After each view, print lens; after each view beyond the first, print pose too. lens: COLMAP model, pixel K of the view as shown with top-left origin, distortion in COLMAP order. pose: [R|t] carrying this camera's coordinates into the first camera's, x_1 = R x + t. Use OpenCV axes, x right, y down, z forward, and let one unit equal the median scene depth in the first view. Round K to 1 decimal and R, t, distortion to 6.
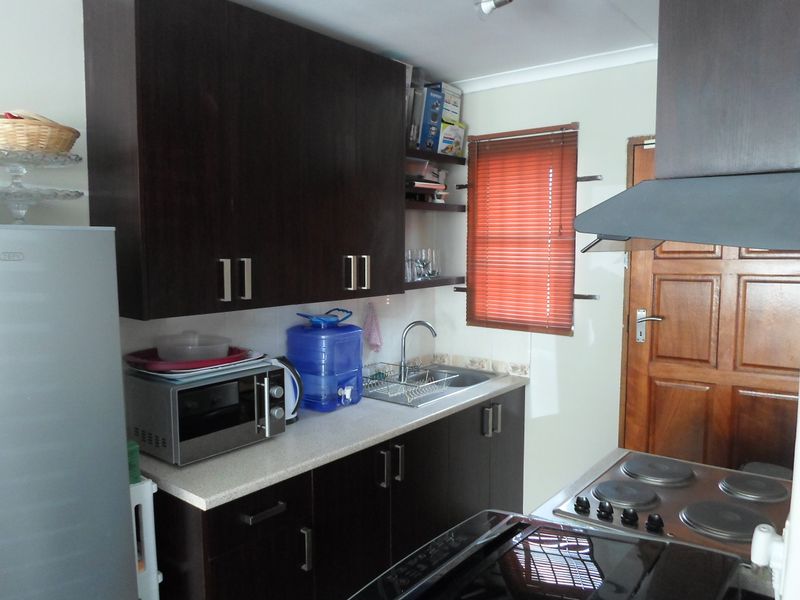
lens RADIAL K [[615.7, 0, 394.5], [0, 615.7, 300.7], [0, 0, 1]] dist [-0.011379, -0.008603]
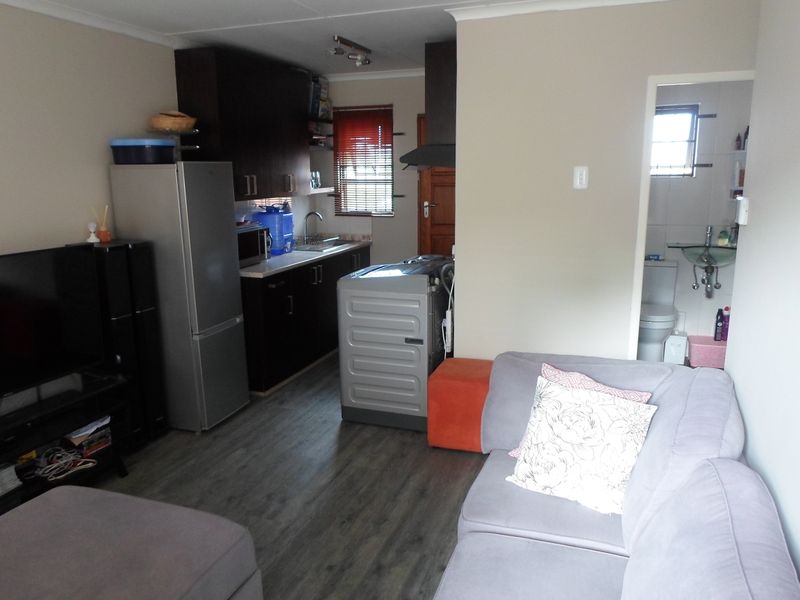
lens RADIAL K [[615.7, 0, 394.5], [0, 615.7, 300.7], [0, 0, 1]] dist [-0.011379, -0.008603]
pose [[0.949482, -0.070046, 0.305906, -0.350968], [0.033728, 0.991903, 0.122439, 0.090190], [-0.312005, -0.105936, 0.944156, -0.944071]]
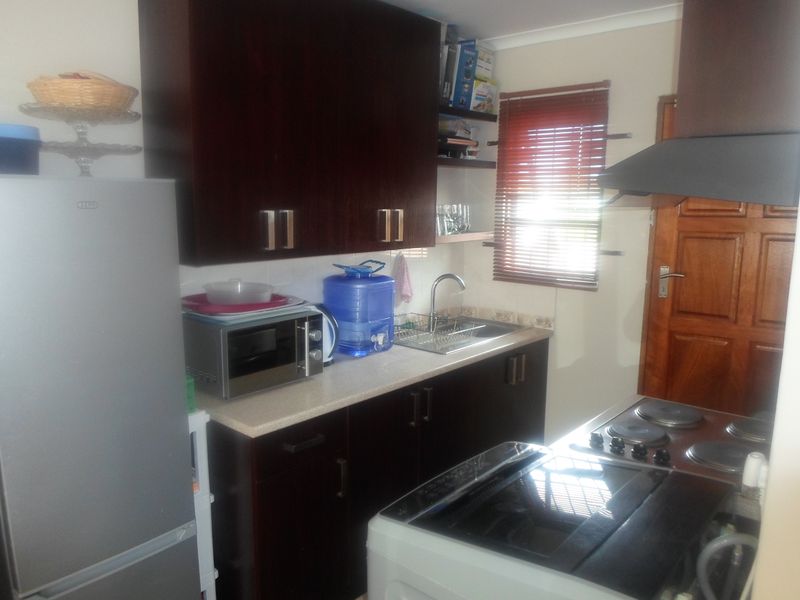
lens RADIAL K [[615.7, 0, 394.5], [0, 615.7, 300.7], [0, 0, 1]] dist [-0.011379, -0.008603]
pose [[0.998929, 0.018176, -0.042540, -0.006685], [-0.015196, 0.997475, 0.069371, 0.008286], [0.043694, -0.068650, 0.996683, -0.052630]]
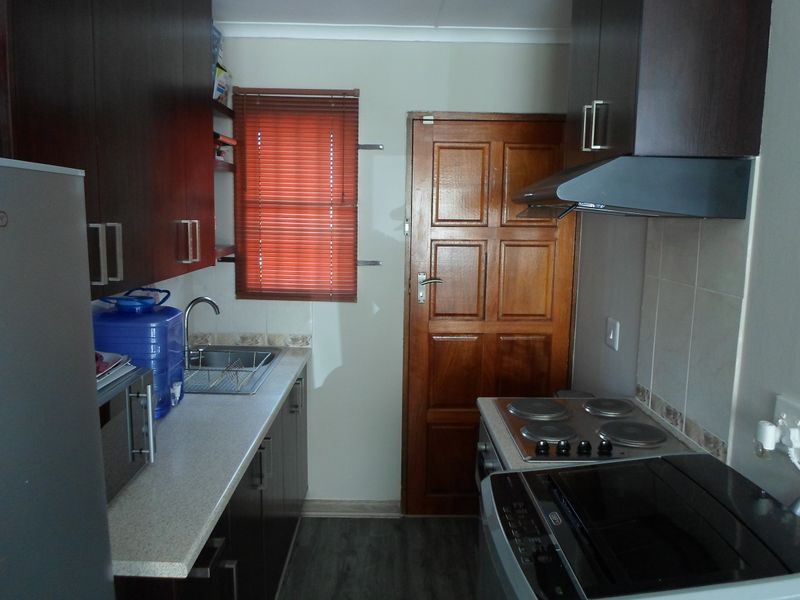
lens RADIAL K [[615.7, 0, 394.5], [0, 615.7, 300.7], [0, 0, 1]] dist [-0.011379, -0.008603]
pose [[0.776269, -0.069941, 0.626509, -0.333869], [0.035950, 0.997120, 0.066771, -0.011597], [-0.629375, -0.029309, 0.776548, 0.184806]]
